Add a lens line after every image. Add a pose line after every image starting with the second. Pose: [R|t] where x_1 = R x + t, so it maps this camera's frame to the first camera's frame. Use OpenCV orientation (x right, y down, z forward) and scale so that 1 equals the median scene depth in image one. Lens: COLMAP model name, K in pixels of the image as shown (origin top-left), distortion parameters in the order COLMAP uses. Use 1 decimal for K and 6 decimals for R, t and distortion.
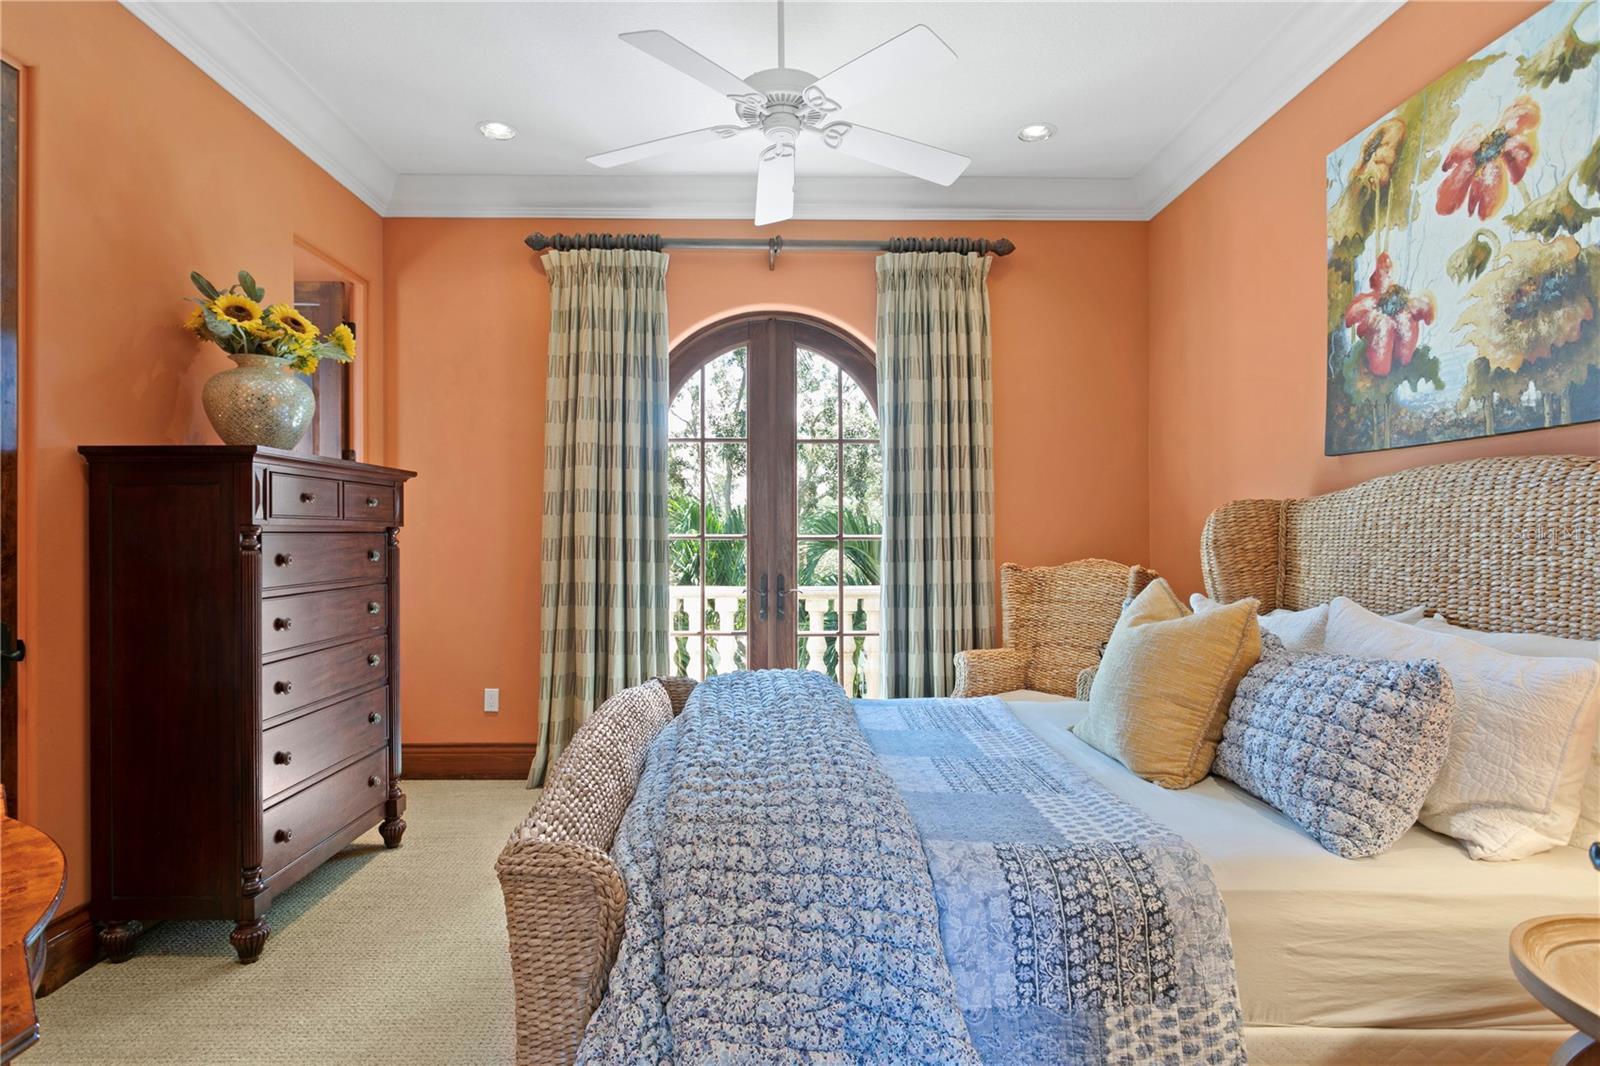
lens RADIAL K [[823.3, 0, 795.9], [0, 823.3, 538.1], [0, 0, 1]] dist [-0.003470, 0.003630]
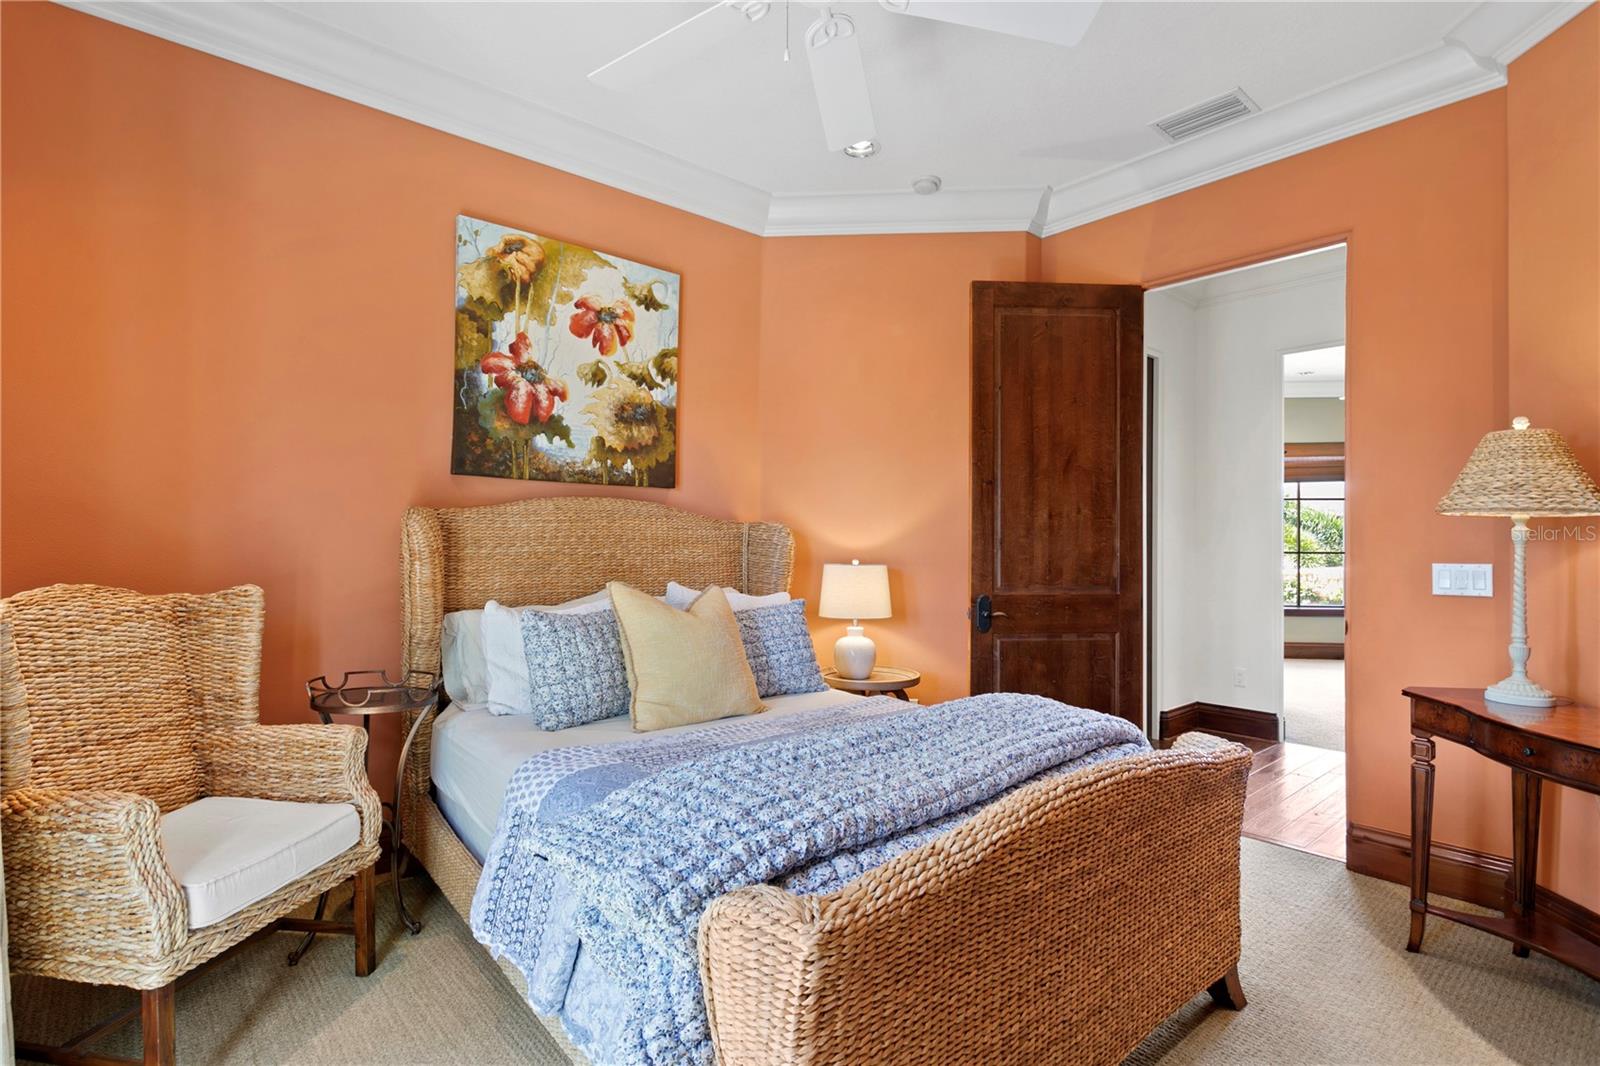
lens RADIAL K [[774.1, 0, 799.3], [0, 774.1, 529.3], [0, 0, 1]] dist [0.006673, -0.001452]
pose [[-0.630267, 0.001678, 0.776377, -0.589417], [-0.007929, 0.999932, -0.008598, -0.019192], [-0.776338, -0.011574, -0.630210, 1.538812]]
